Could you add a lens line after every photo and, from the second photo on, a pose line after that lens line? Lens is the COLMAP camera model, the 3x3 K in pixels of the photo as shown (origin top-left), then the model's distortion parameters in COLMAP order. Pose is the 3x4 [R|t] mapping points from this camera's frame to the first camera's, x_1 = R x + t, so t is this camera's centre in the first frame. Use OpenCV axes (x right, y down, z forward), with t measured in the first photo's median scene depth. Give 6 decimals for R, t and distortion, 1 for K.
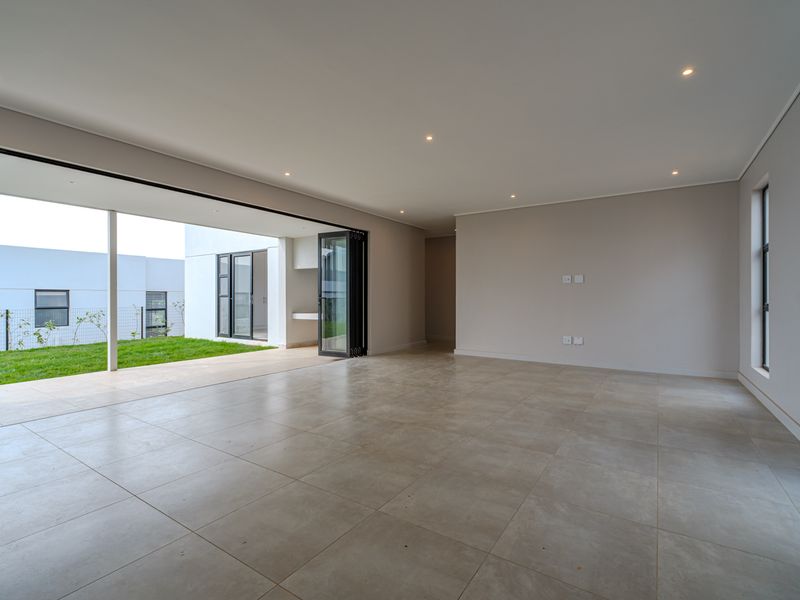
lens RADIAL K [[380.9, 0, 413.0], [0, 380.9, 300.6], [0, 0, 1]] dist [0.000113, 0.000232]
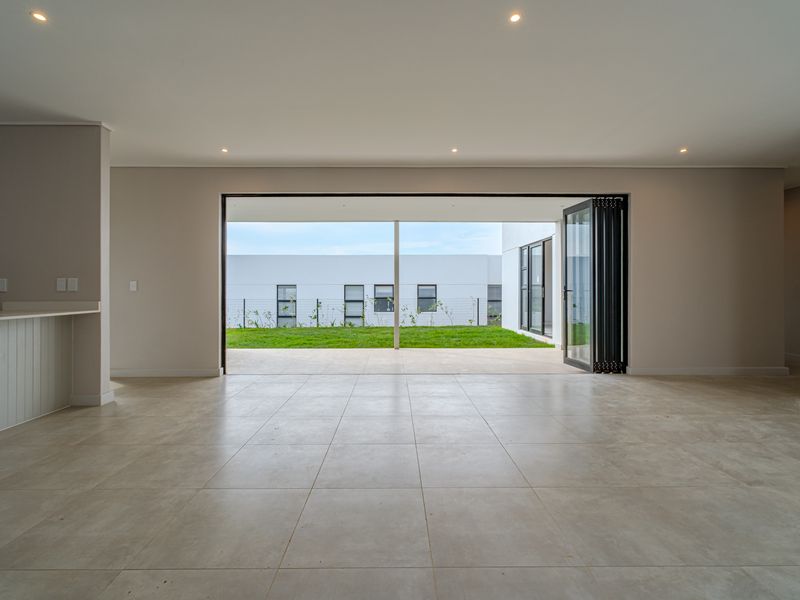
lens RADIAL K [[380.4, 0, 399.8], [0, 380.4, 290.2], [0, 0, 1]] dist [-0.003047, -0.000277]
pose [[0.551883, -0.000657, -0.833921, 0.225625], [-0.005746, 0.999973, -0.004591, -0.002160], [0.833902, 0.007326, 0.551864, 0.278603]]
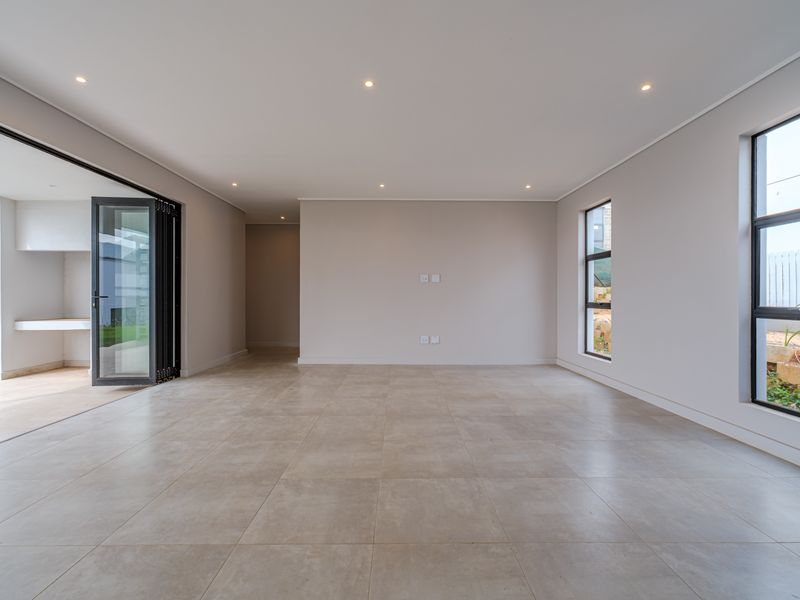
lens RADIAL K [[377.8, 0, 400.0], [0, 377.8, 300.0], [0, 0, 1]] dist [-0.000969, 0.000142]
pose [[0.837962, -0.003143, 0.545720, -0.161686], [0.002328, 0.999995, 0.002184, -0.001785], [-0.545724, -0.000559, 0.837965, 0.181357]]
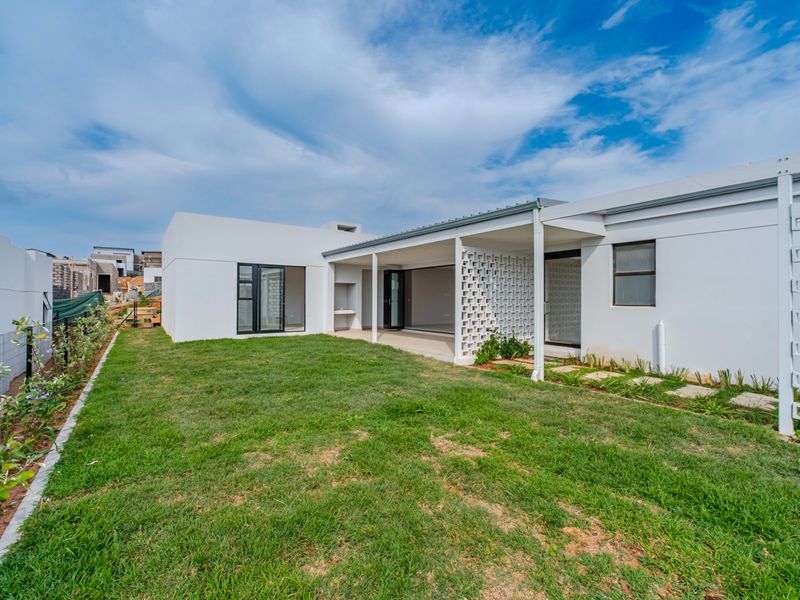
lens RADIAL K [[380.9, 0, 413.0], [0, 380.9, 300.6], [0, 0, 1]] dist [0.000113, 0.000232]
pose [[0.347641, 0.001420, 0.937627, -2.150225], [0.001606, 0.999996, -0.002110, -0.005582], [-0.937627, 0.002240, 0.347637, 0.165844]]
